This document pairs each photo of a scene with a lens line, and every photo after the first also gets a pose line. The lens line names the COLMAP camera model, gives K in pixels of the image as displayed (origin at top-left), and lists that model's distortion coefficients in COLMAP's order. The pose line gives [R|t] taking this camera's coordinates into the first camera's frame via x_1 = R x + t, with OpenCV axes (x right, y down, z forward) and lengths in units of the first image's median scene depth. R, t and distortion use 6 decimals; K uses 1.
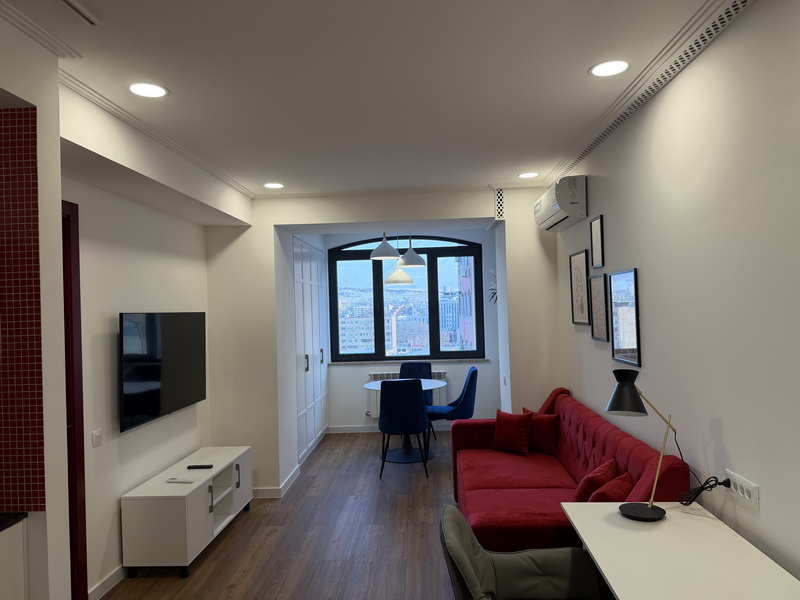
lens RADIAL K [[560.8, 0, 402.3], [0, 560.8, 299.4], [0, 0, 1]] dist [0.040649, -0.035552]
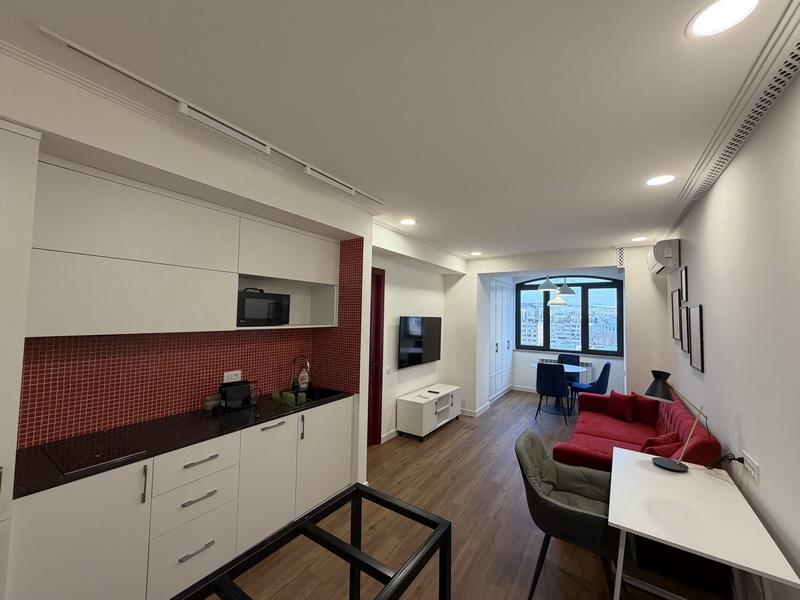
lens RADIAL K [[320.4, 0, 400.0], [0, 320.4, 297.5], [0, 0, 1]] dist [0.001808, -0.000098]
pose [[0.857994, 0.021702, -0.513201, 0.127921], [-0.039048, 0.998972, -0.023038, -0.017692], [0.512173, 0.039806, 0.857959, -0.082043]]
